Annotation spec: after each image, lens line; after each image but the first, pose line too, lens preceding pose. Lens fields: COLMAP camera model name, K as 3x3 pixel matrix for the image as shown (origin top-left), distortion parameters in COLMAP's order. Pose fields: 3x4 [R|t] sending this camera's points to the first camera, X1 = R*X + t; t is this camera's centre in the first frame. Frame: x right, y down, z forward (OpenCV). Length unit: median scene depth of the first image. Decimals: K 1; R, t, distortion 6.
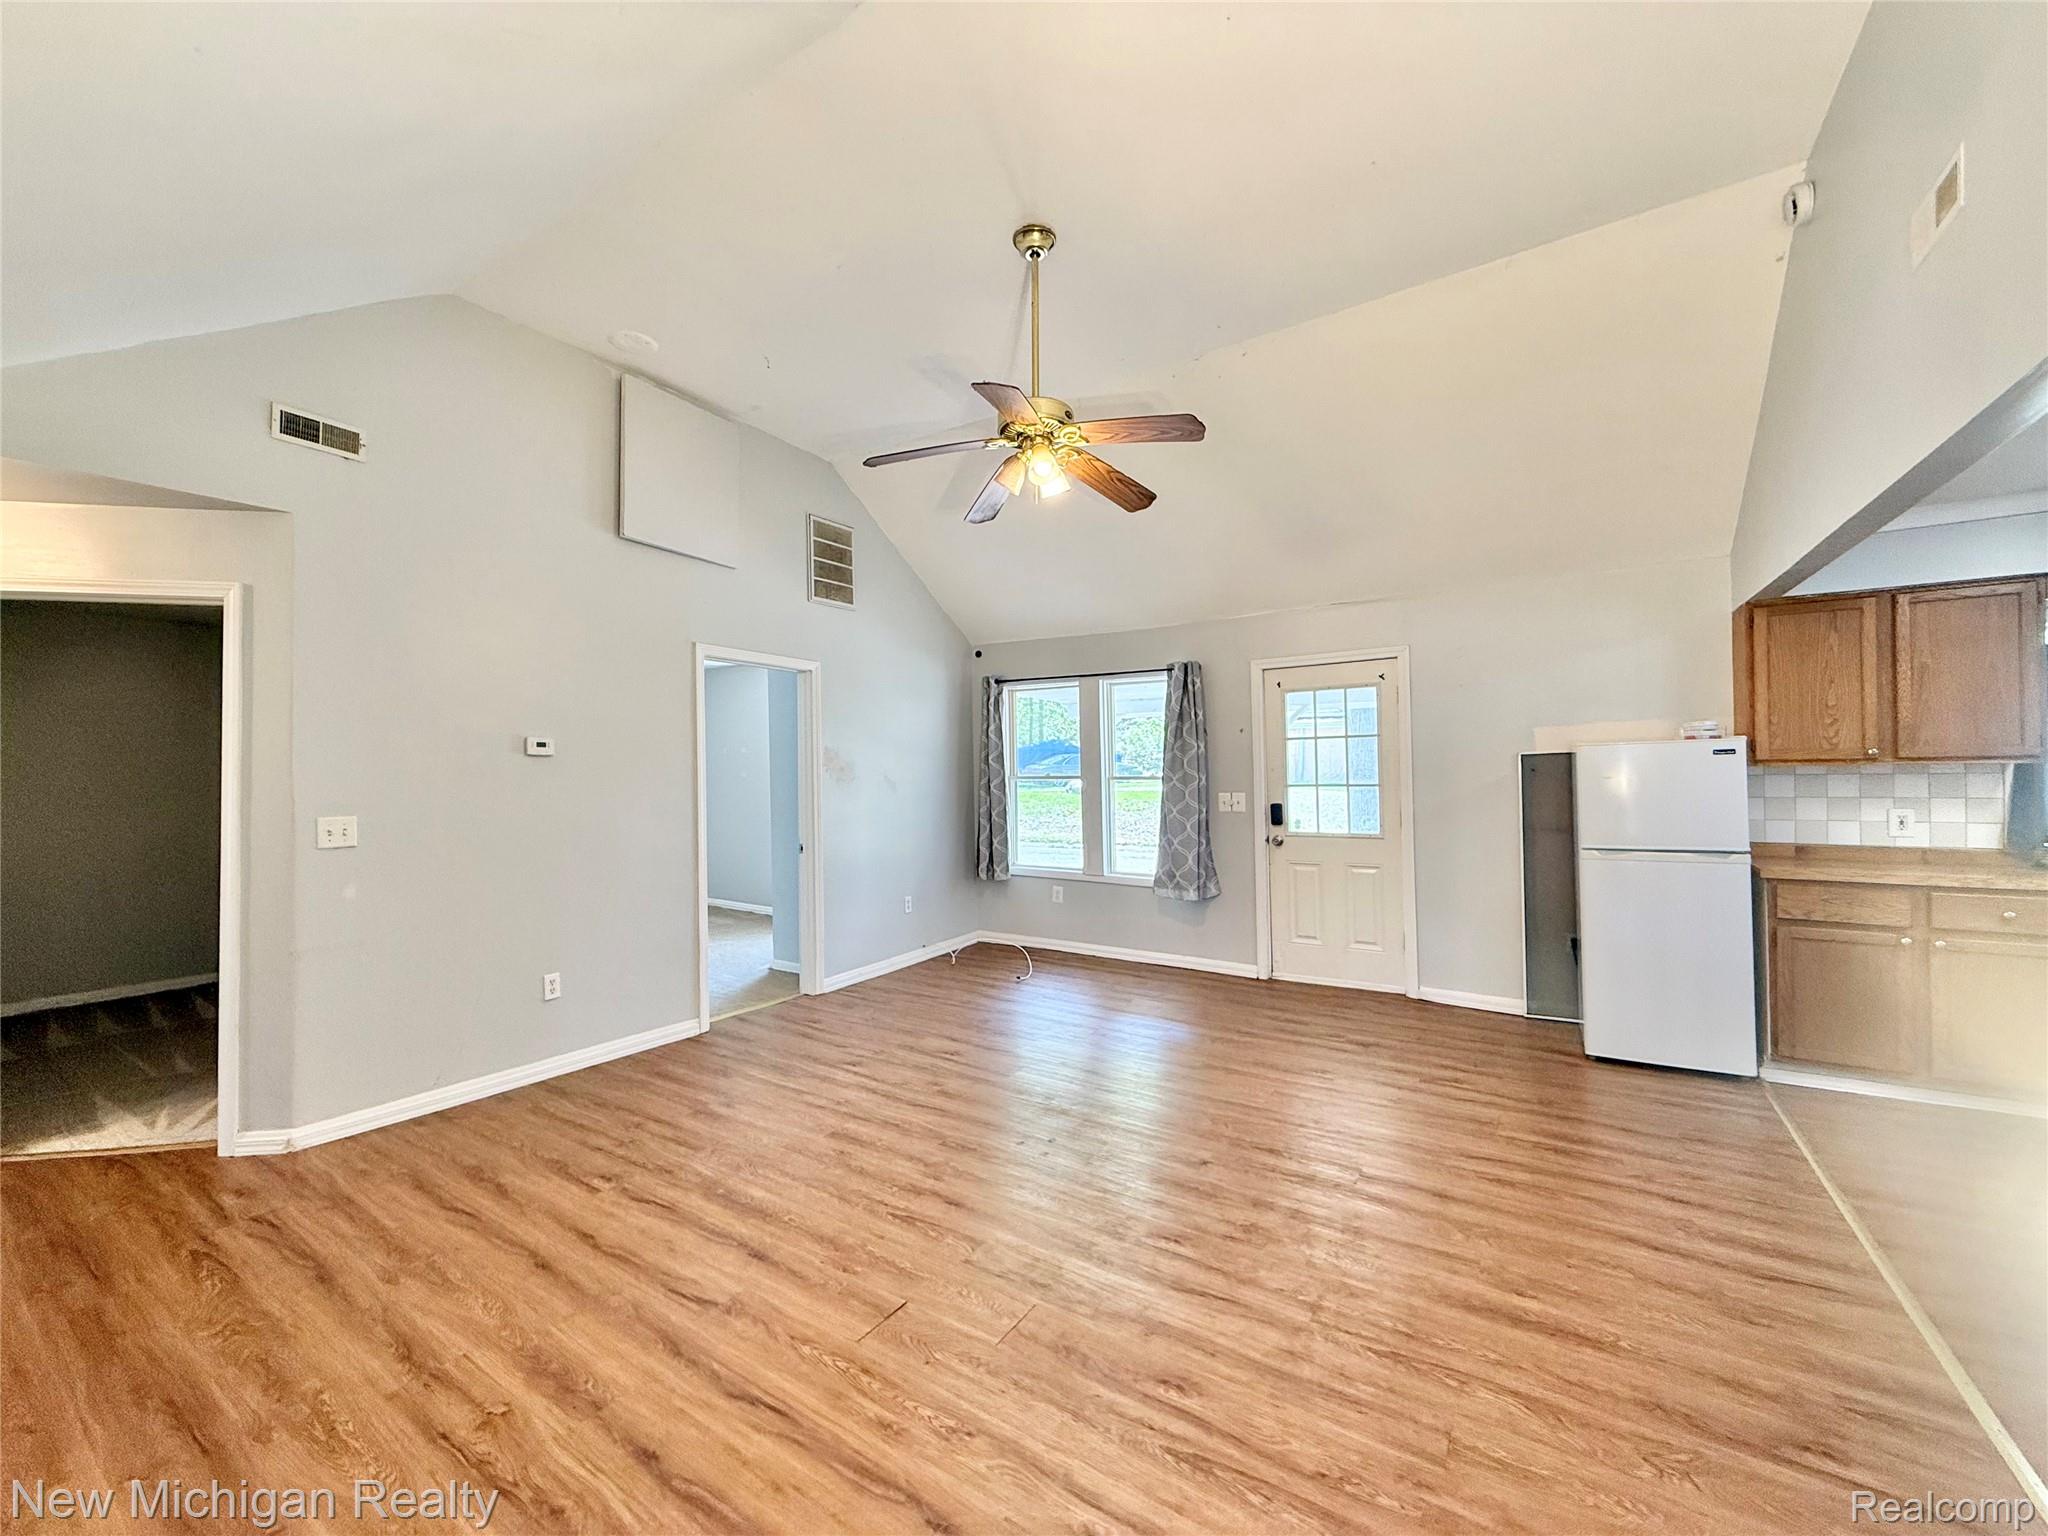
lens RADIAL K [[812.9, 0, 1018.7], [0, 812.9, 766.8], [0, 0, 1]] dist [-0.000166, 0.000151]
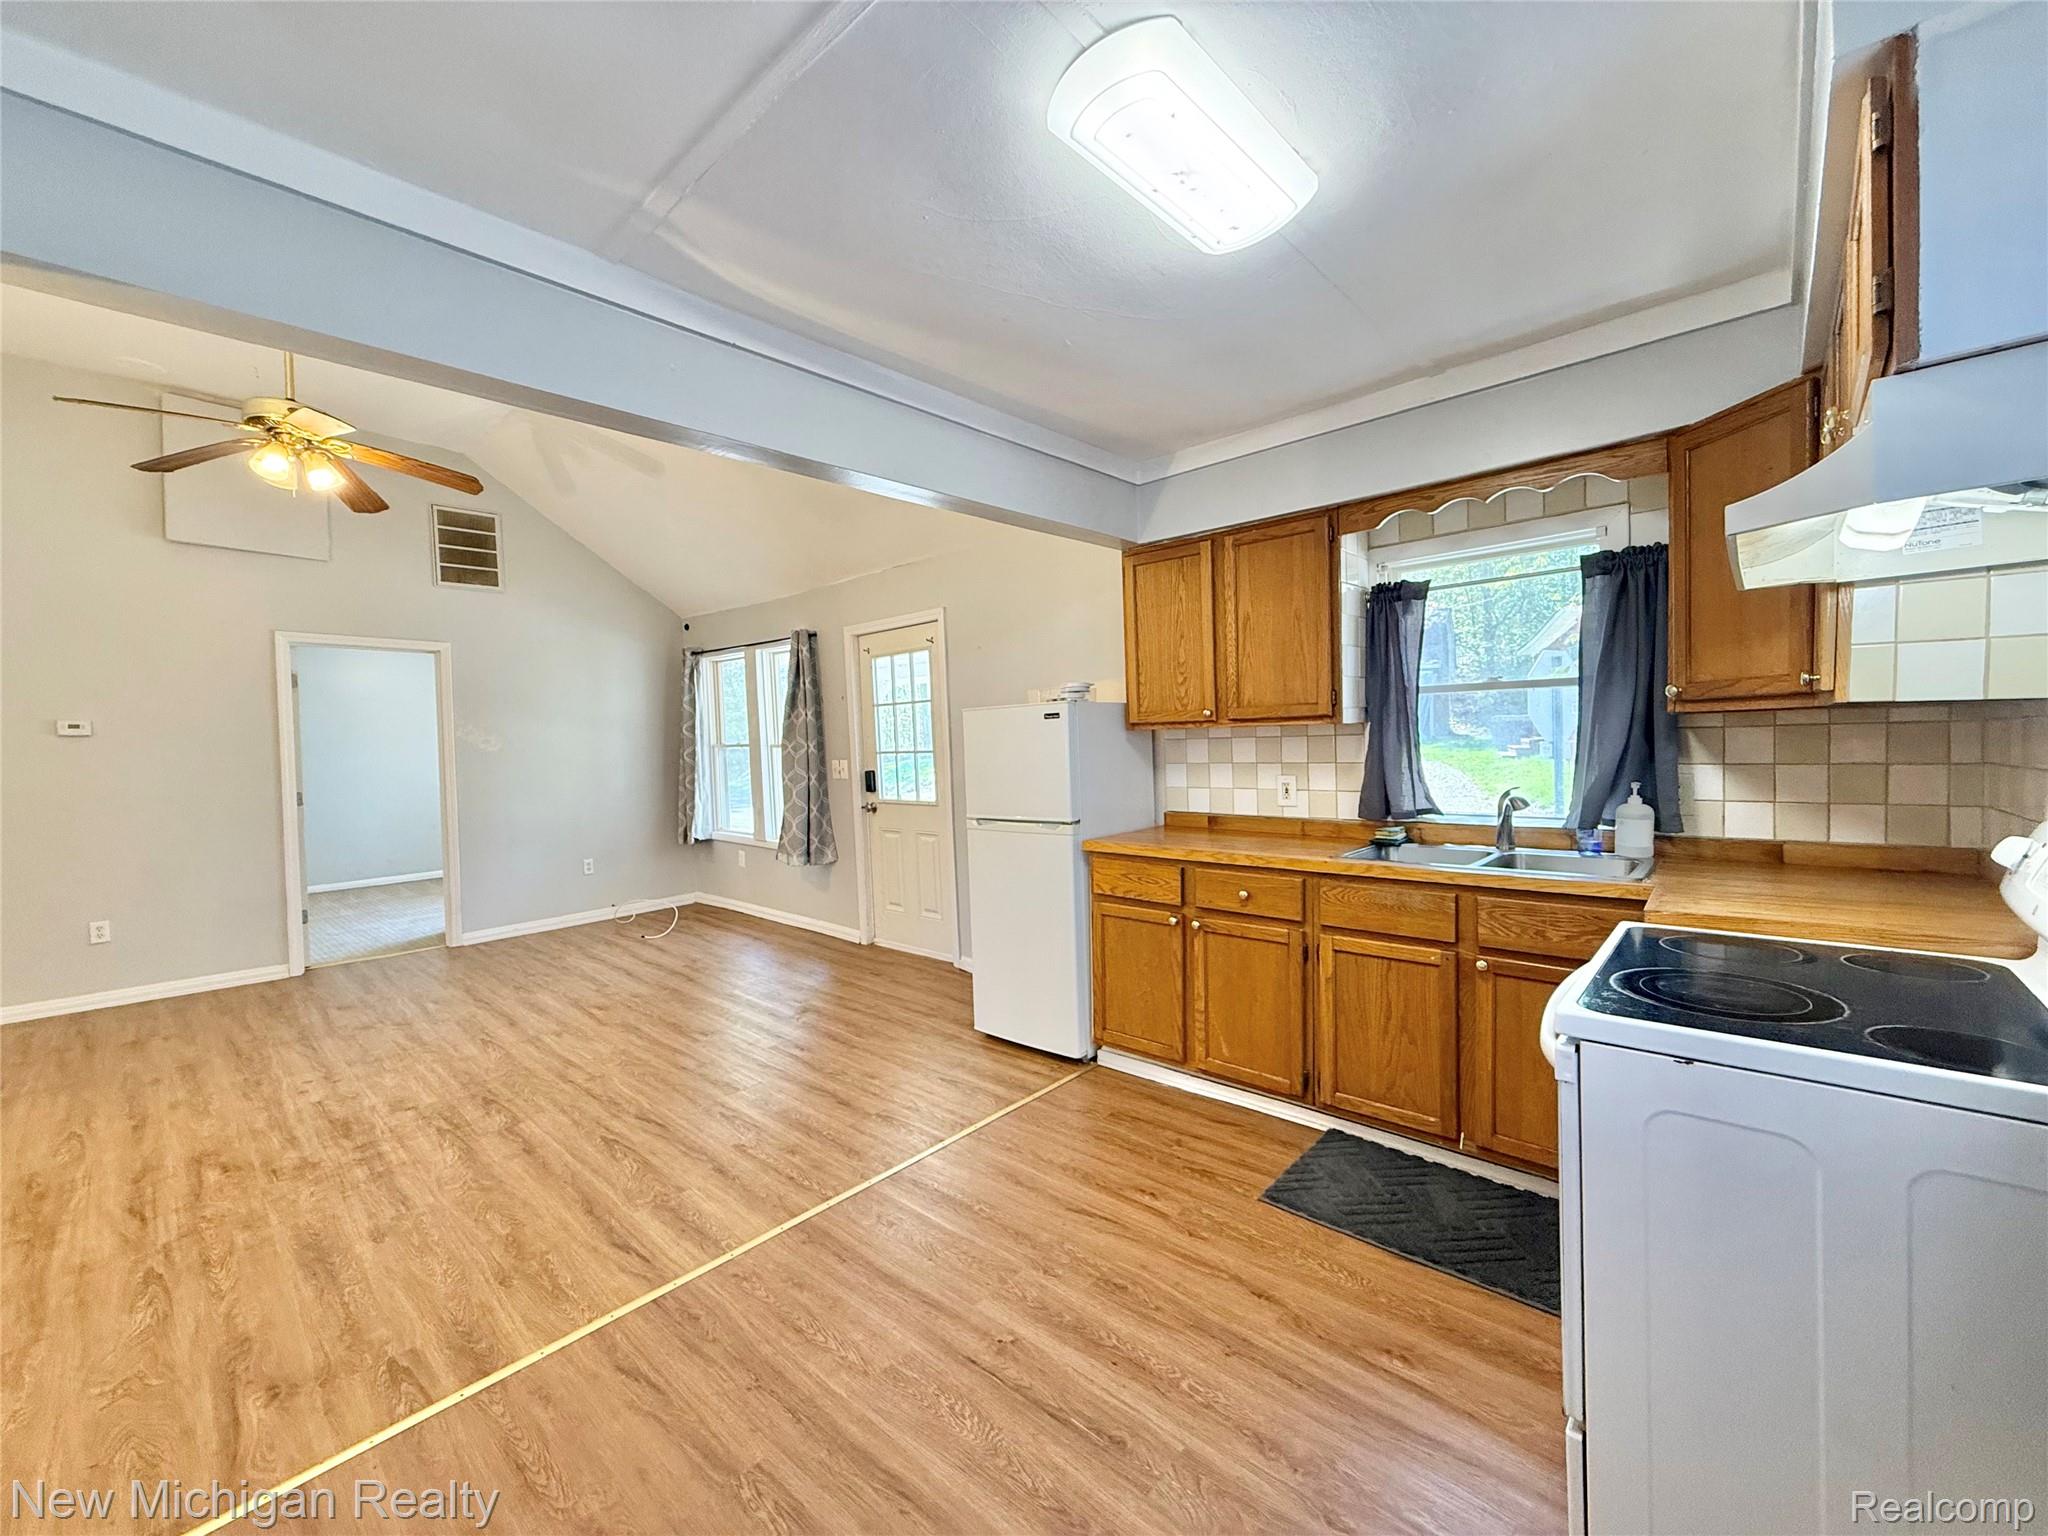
lens RADIAL K [[812.9, 0, 1018.7], [0, 812.9, 766.8], [0, 0, 1]] dist [-0.000166, 0.000151]
pose [[0.987003, -0.006954, -0.160554, 0.946577], [0.014392, 0.998874, 0.045210, -0.002657], [0.160058, -0.046933, 0.985991, 0.066870]]
